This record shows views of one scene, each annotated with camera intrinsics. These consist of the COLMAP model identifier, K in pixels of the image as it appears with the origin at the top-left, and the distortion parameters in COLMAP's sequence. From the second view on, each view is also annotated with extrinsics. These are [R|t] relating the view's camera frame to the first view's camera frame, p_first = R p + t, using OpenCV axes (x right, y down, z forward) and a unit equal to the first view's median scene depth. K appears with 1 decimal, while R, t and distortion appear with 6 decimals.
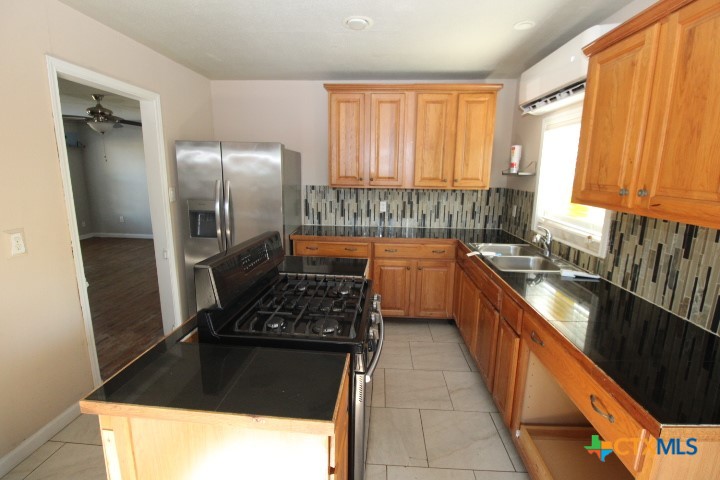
lens RADIAL K [[334.1, 0, 363.0], [0, 334.1, 237.6], [0, 0, 1]] dist [-0.001611, -0.012992]
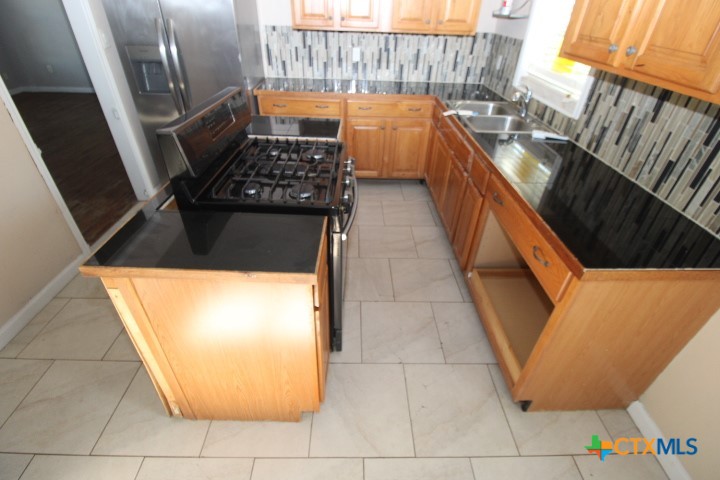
lens RADIAL K [[334.3, 0, 362.3], [0, 334.3, 239.2], [0, 0, 1]] dist [-0.001781, -0.012671]
pose [[0.997003, -0.027679, 0.072246, -0.002653], [-0.004364, 0.912206, 0.409709, -0.012603], [-0.077243, -0.408796, 0.909351, -0.008282]]
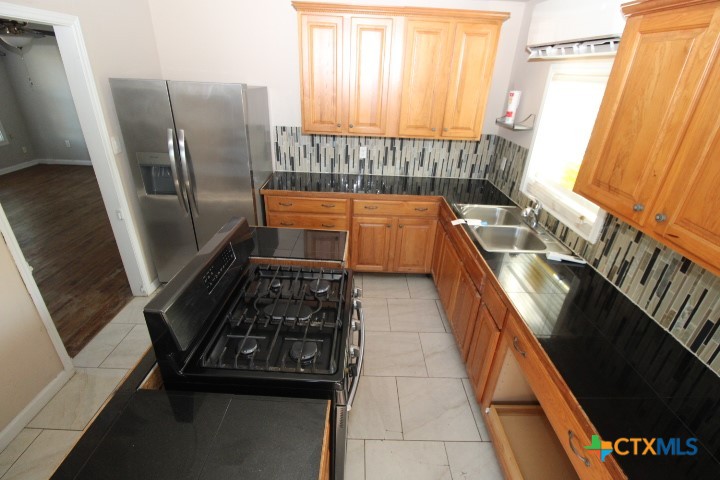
lens RADIAL K [[334.3, 0, 362.3], [0, 334.3, 239.2], [0, 0, 1]] dist [-0.001781, -0.012671]
pose [[0.997696, -0.001259, 0.067829, -0.005573], [-0.016501, 0.965299, 0.260624, -0.147517], [-0.065803, -0.261143, 0.963055, 0.093132]]
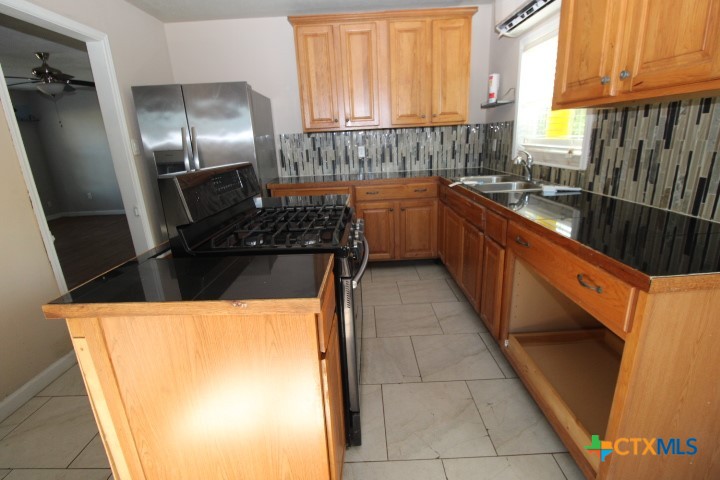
lens RADIAL K [[334.3, 0, 362.3], [0, 334.3, 239.2], [0, 0, 1]] dist [-0.001781, -0.012671]
pose [[0.996178, -0.076203, 0.042693, 0.002269], [0.071928, 0.992968, 0.094030, 0.097731], [-0.049559, -0.090600, 0.994653, 0.018428]]
